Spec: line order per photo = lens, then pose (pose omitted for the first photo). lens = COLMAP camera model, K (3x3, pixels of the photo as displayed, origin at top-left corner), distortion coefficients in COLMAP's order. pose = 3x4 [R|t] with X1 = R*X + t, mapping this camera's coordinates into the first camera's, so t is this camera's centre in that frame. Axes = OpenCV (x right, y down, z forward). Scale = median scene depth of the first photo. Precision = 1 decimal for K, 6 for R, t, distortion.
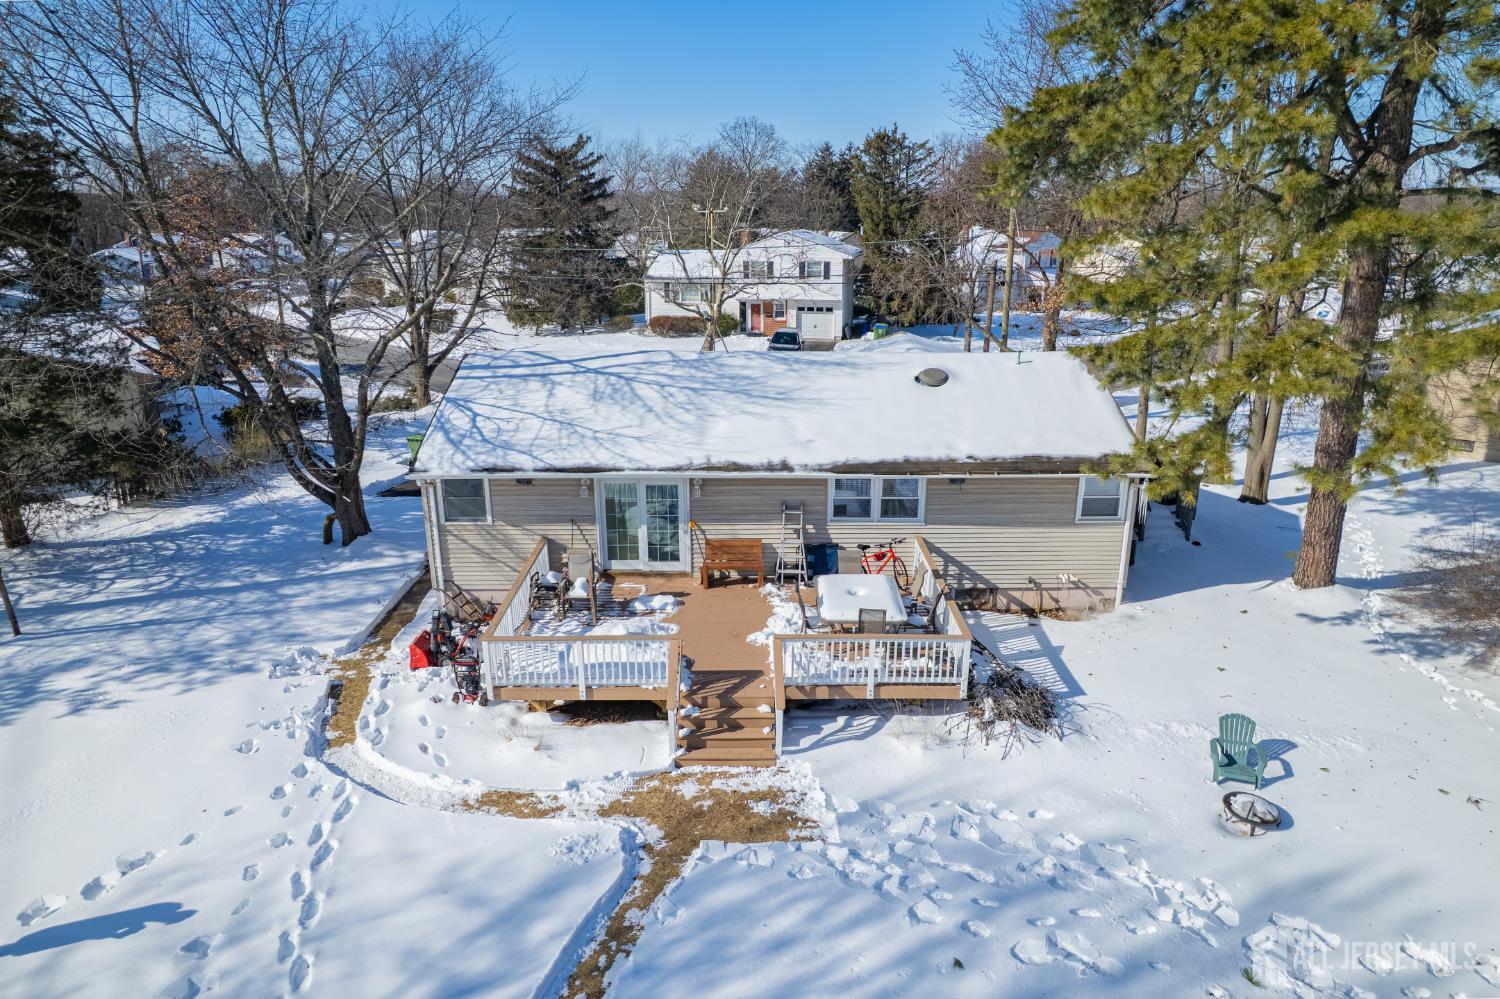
lens RADIAL K [[965.9, 0, 745.2], [0, 965.9, 512.1], [0, 0, 1]] dist [-0.080651, 0.075314]
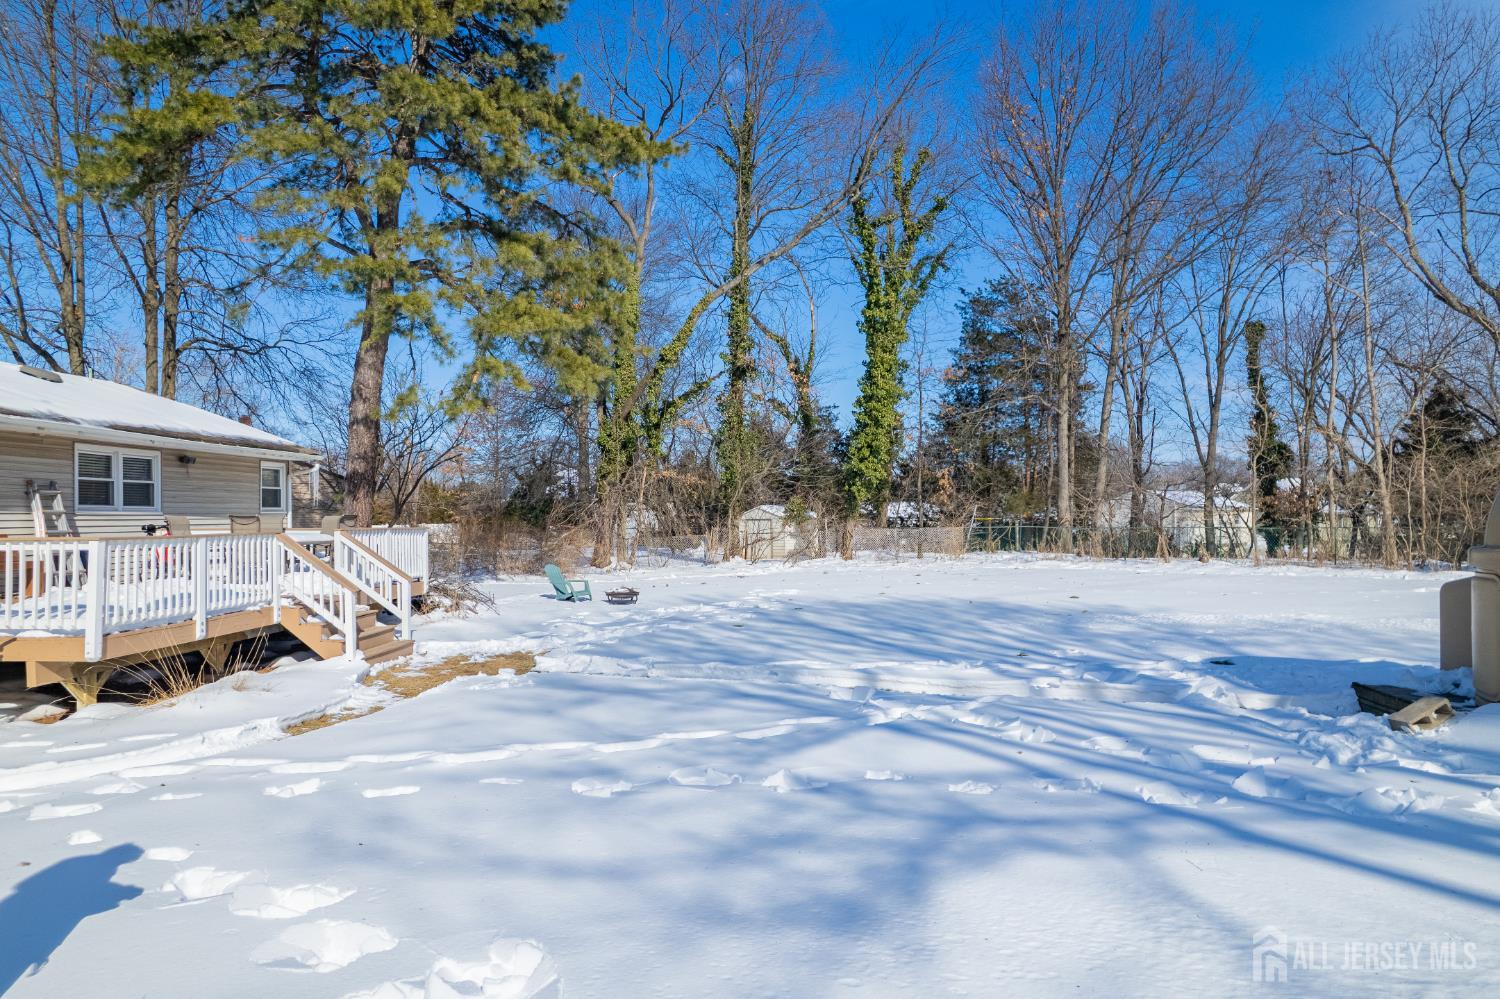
lens RADIAL K [[965.9, 0, 745.2], [0, 965.9, 512.1], [0, 0, 1]] dist [-0.080651, 0.075314]
pose [[0.051295, 0.009105, 0.998642, -0.654907], [0.315167, 0.948711, -0.024838, 0.203567], [-0.947649, 0.316013, 0.045795, 0.492275]]
